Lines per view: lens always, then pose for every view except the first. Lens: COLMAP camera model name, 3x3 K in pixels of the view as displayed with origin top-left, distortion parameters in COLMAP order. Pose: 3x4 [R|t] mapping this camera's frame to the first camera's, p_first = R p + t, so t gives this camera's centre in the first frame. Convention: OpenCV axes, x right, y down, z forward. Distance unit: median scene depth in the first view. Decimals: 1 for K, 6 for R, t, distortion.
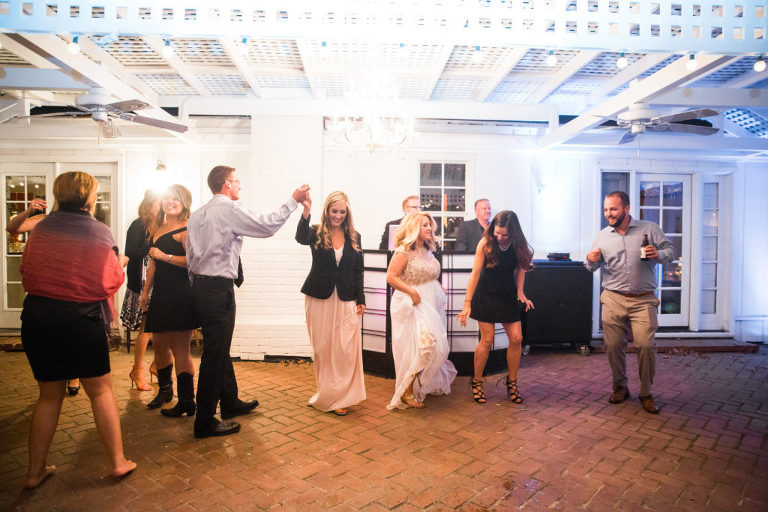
lens RADIAL K [[530.0, 0, 384.0], [0, 530.0, 256.0], [0, 0, 1]] dist [-0.067319, 0.005337]
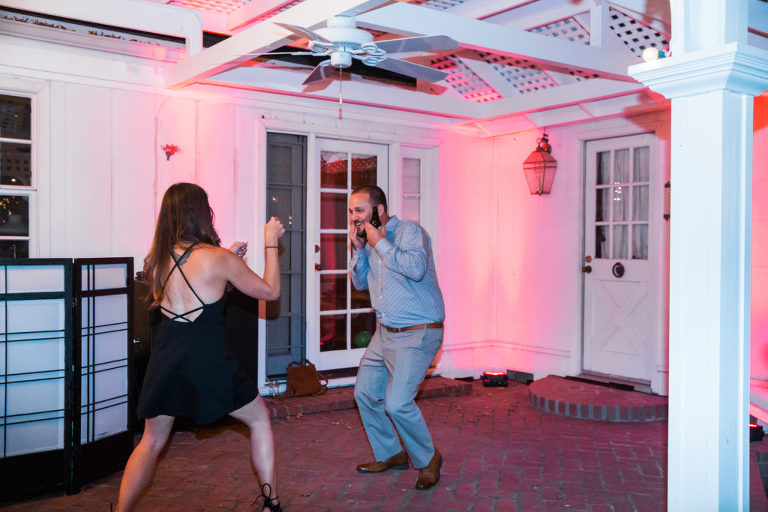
lens RADIAL K [[785.4, 0, 384.0], [0, 785.4, 256.0], [0, 0, 1]] dist [0.023367, 0.023907]
pose [[0.835724, -0.007060, 0.549104, 0.010749], [0.011602, 0.999921, -0.004801, -0.003847], [-0.549027, 0.010383, 0.835740, 0.129729]]
